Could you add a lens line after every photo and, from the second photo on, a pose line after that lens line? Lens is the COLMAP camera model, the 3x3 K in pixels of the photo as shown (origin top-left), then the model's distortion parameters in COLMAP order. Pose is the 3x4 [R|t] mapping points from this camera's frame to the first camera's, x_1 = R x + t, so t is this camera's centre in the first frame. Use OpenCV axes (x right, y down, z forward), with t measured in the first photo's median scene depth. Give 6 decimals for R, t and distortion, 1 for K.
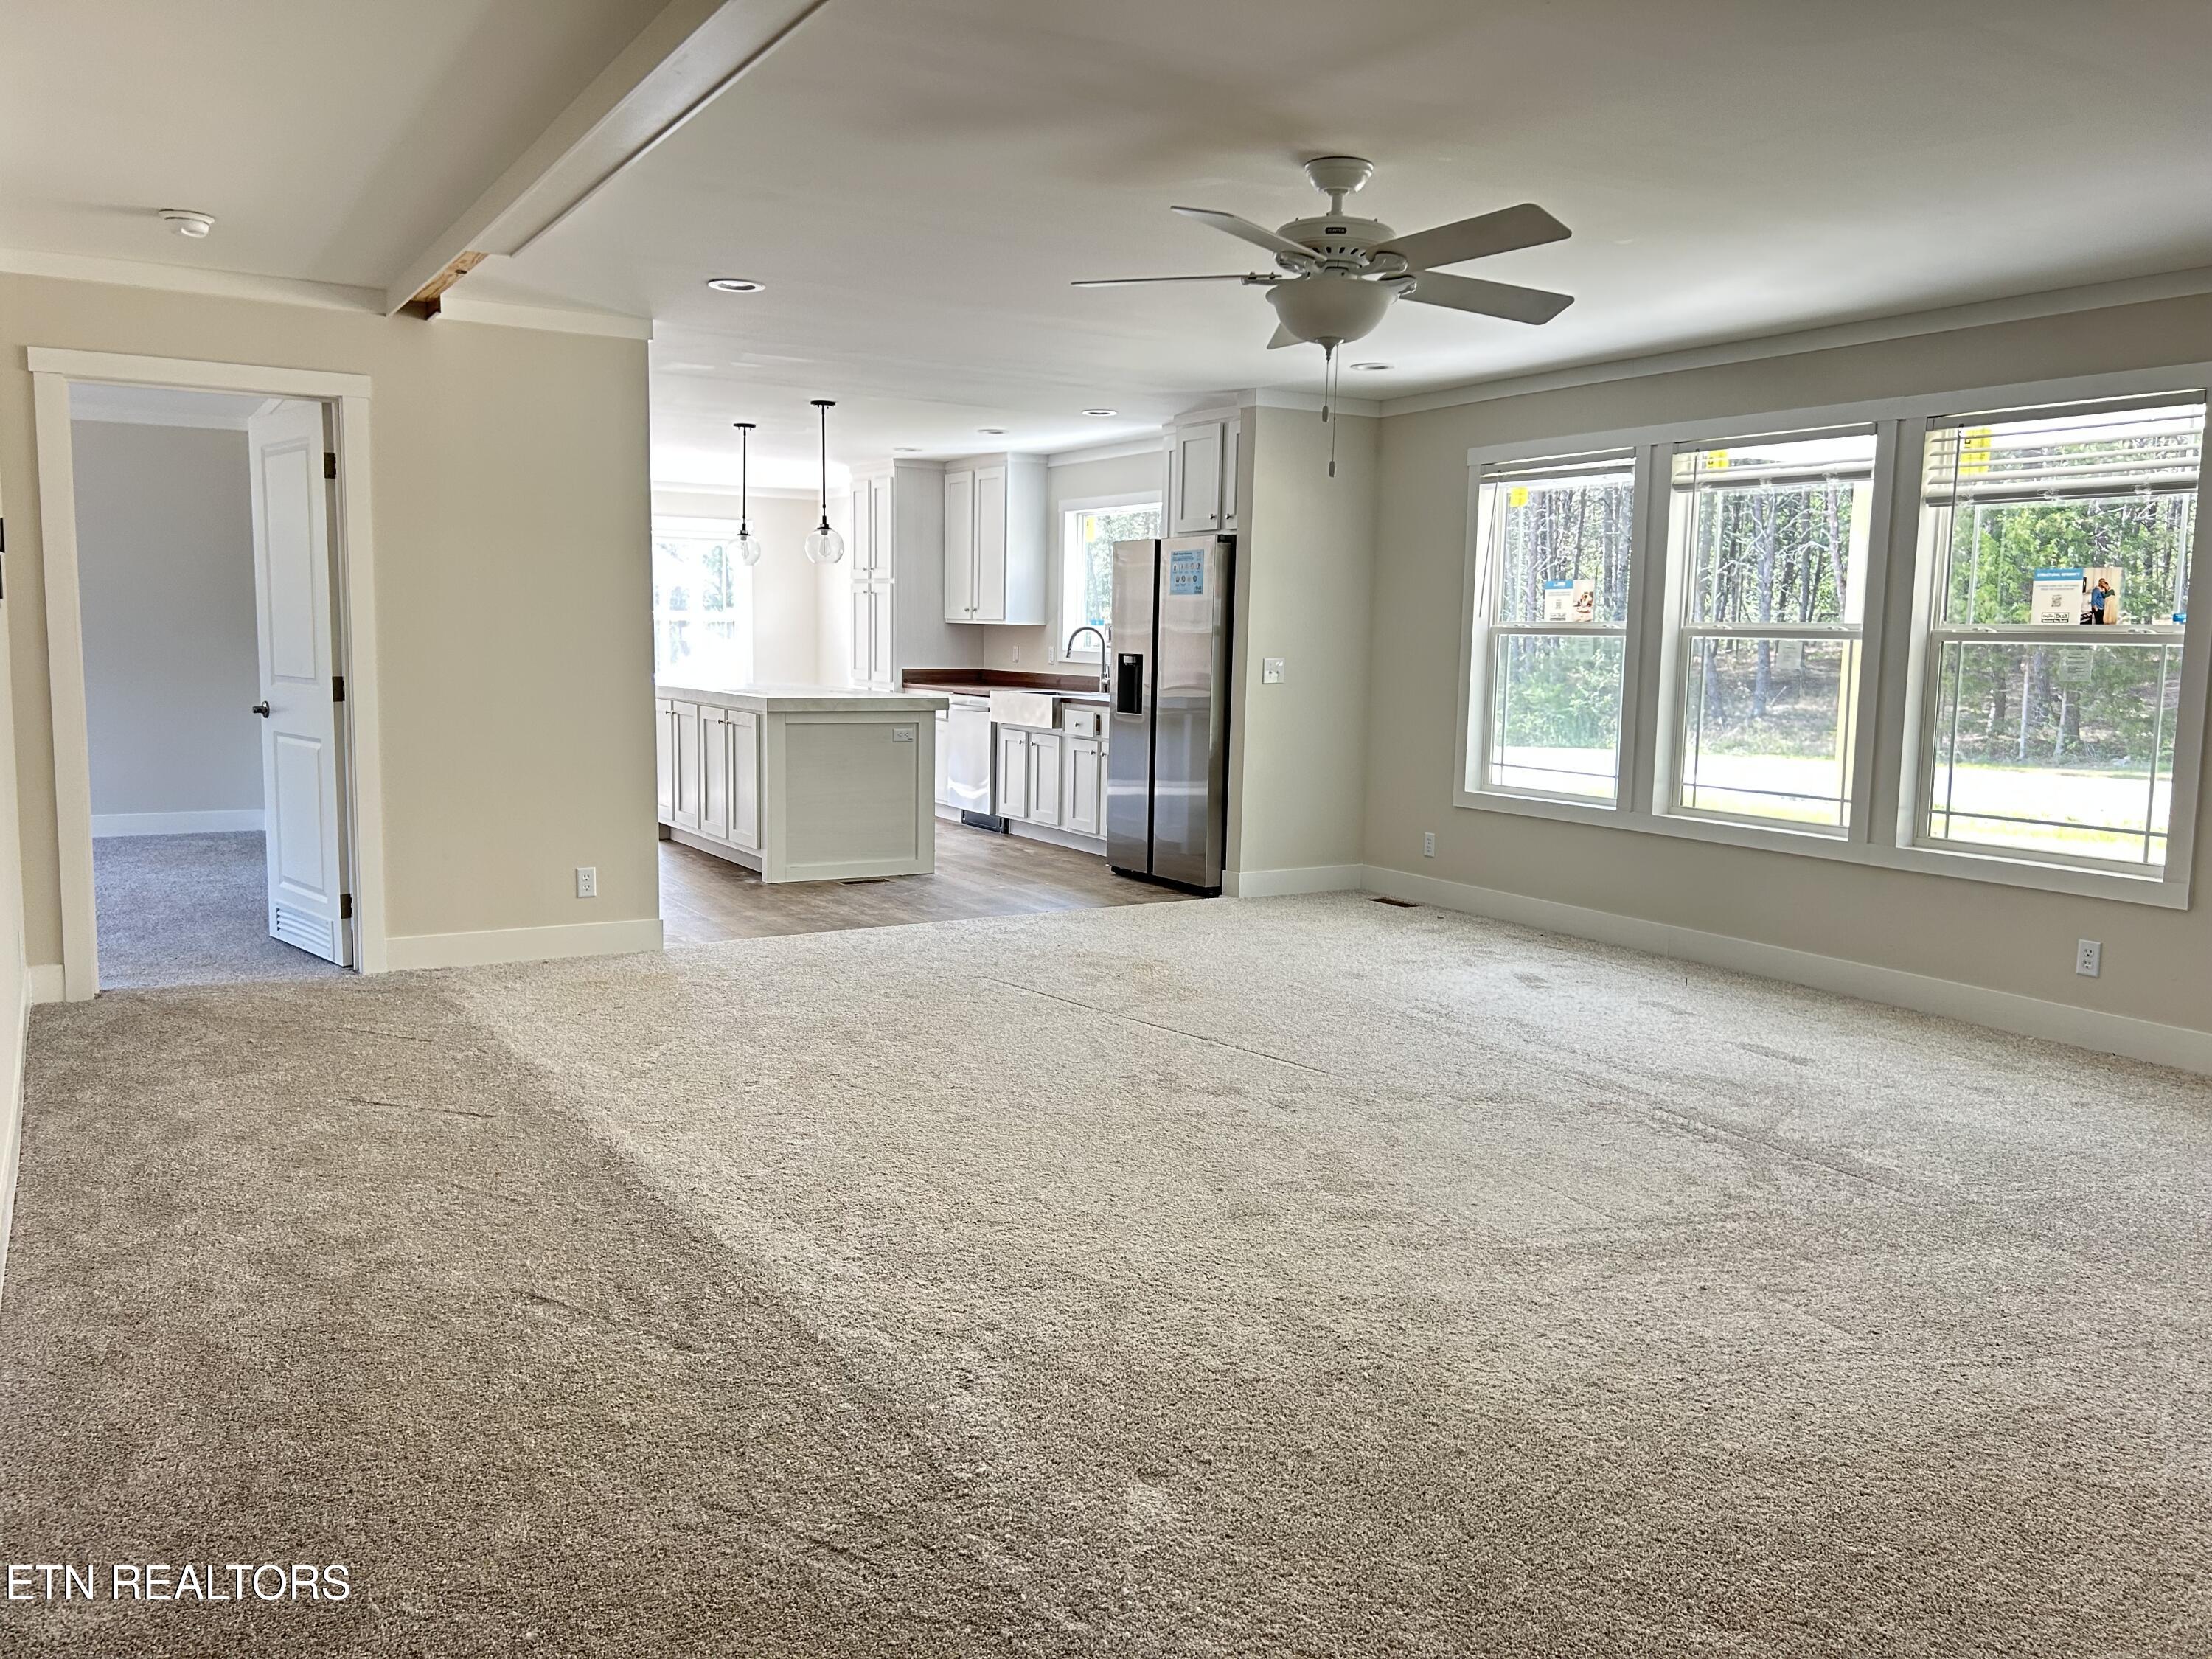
lens RADIAL K [[1649.7, 0, 1063.1], [0, 1649.7, 850.0], [0, 0, 1]] dist [0.045832, -0.063597]
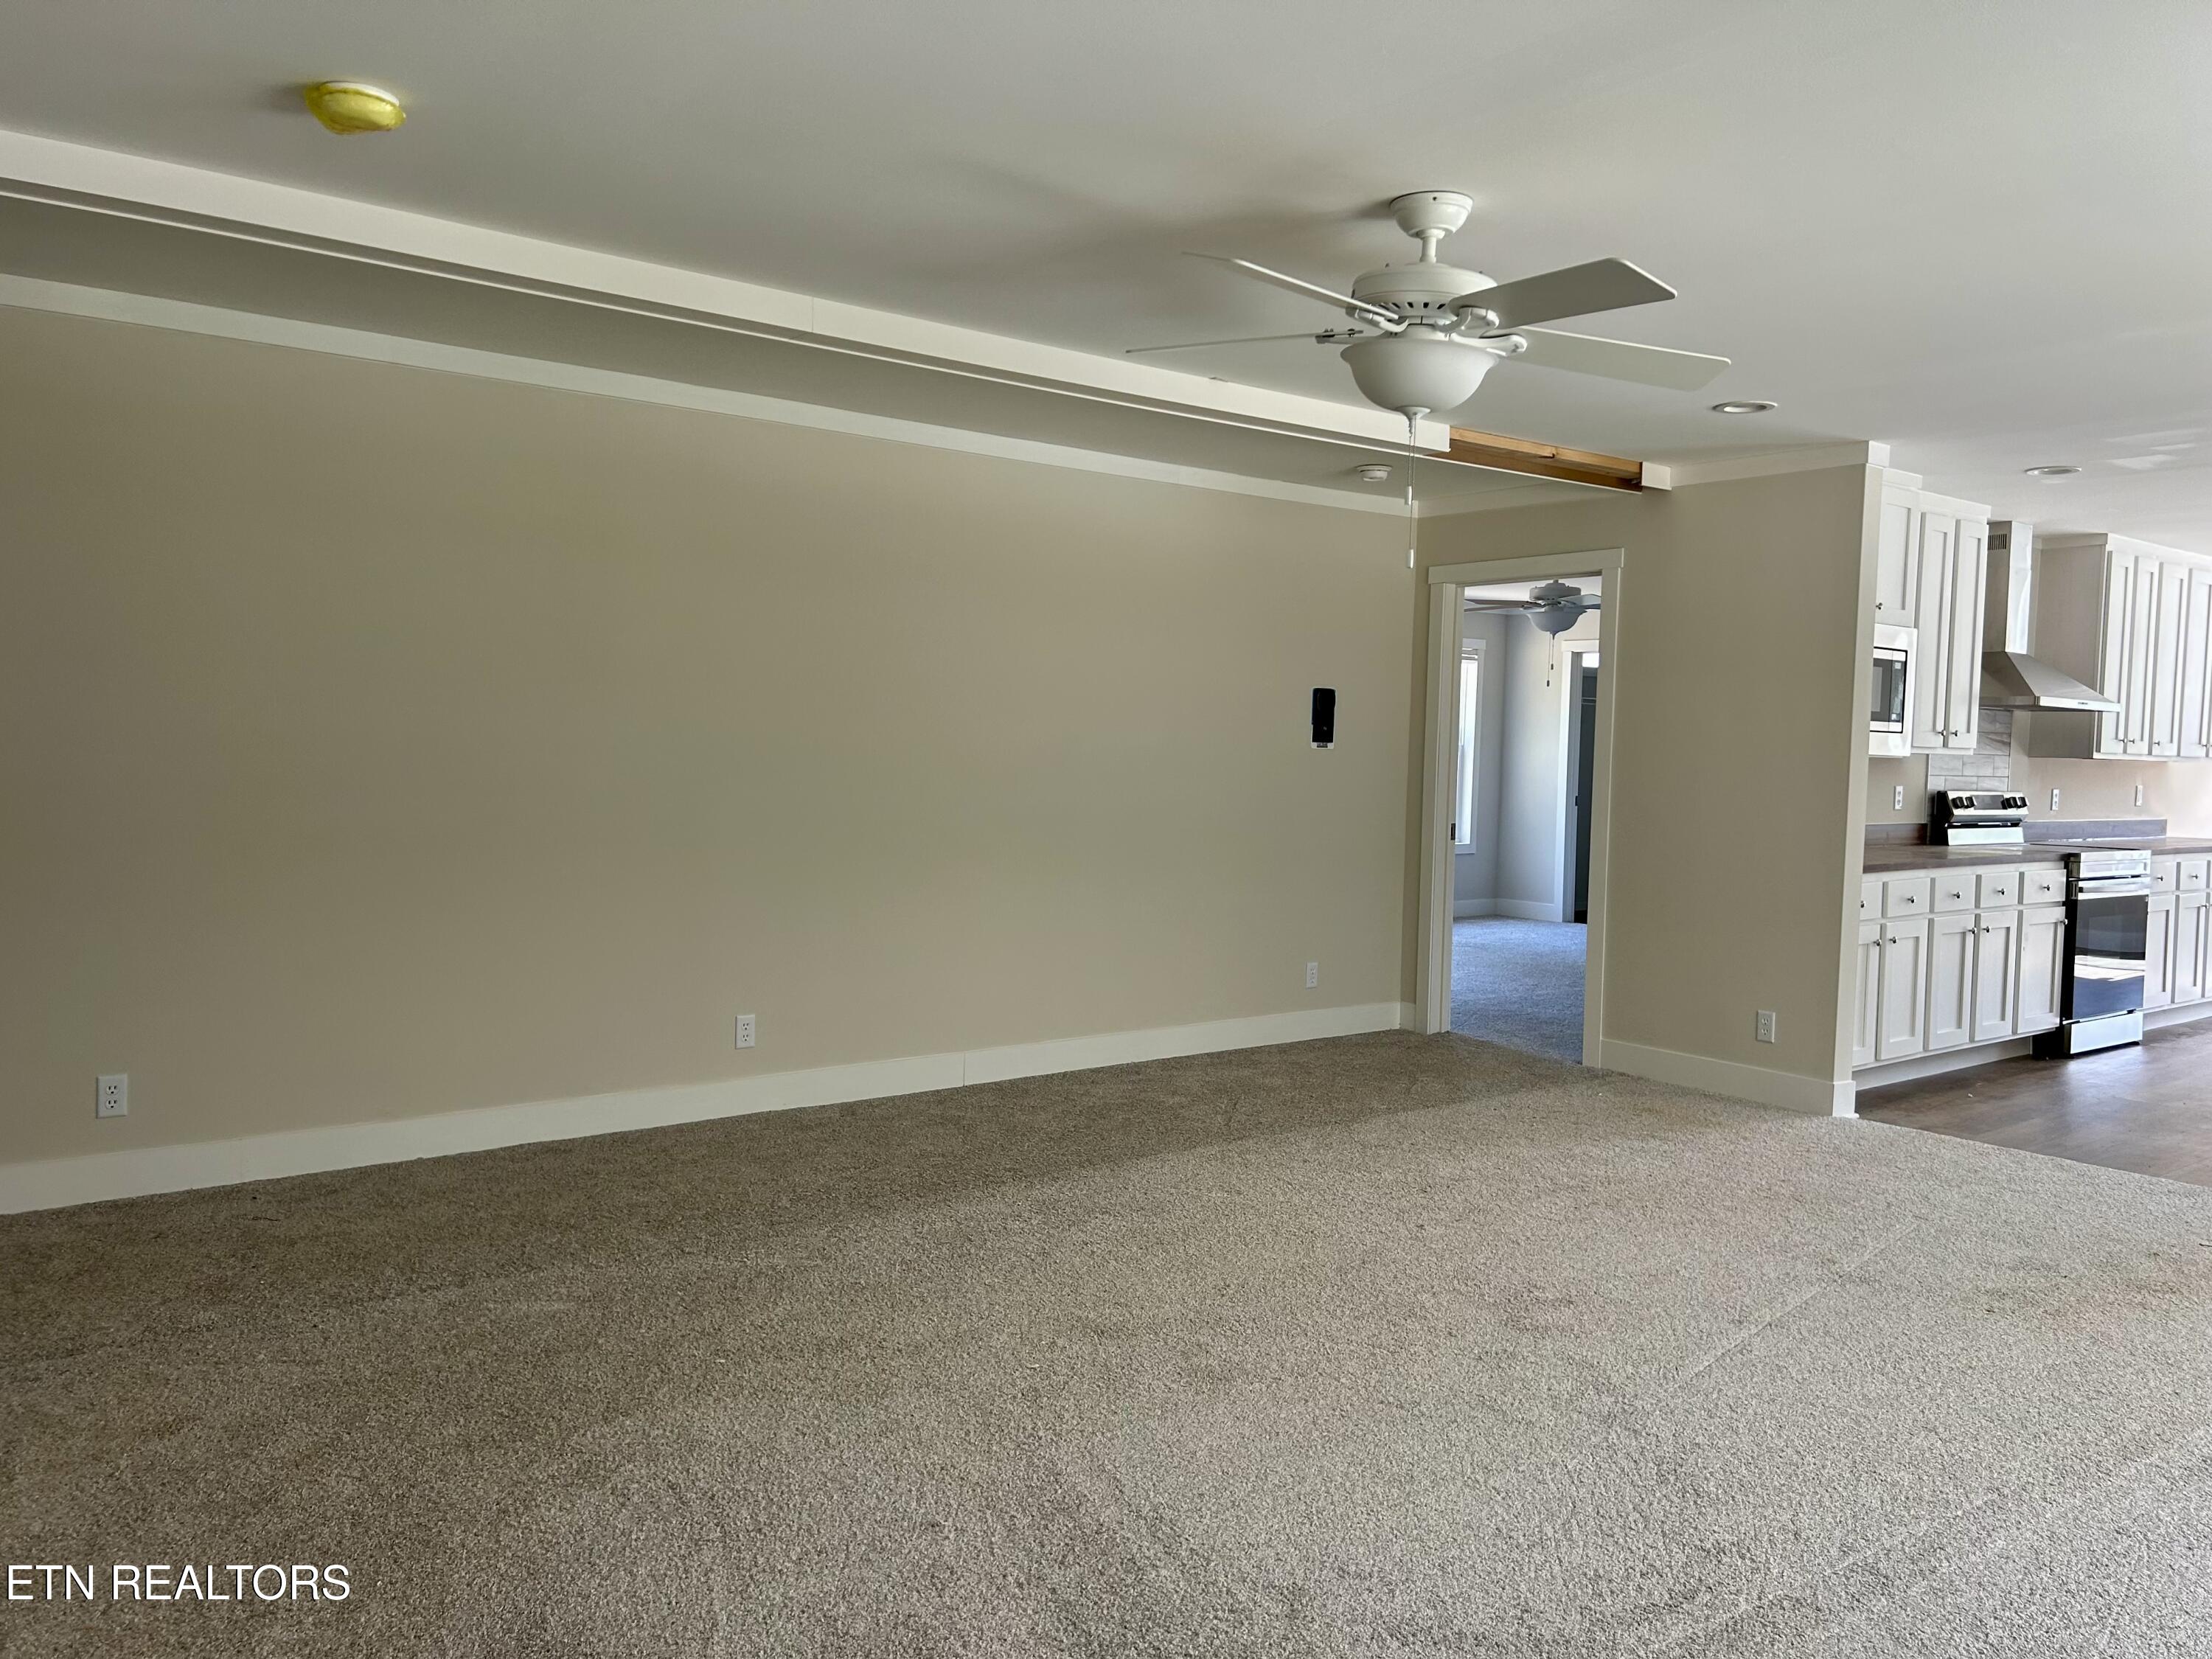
lens RADIAL K [[1649.7, 0, 1115.5], [0, 1649.7, 833.4], [0, 0, 1]] dist [0.045832, -0.063597]
pose [[0.126402, 0.039490, -0.991193, 0.416025], [-0.150887, 0.988346, 0.020135, -0.036558], [0.980436, 0.147013, 0.130888, 0.323719]]
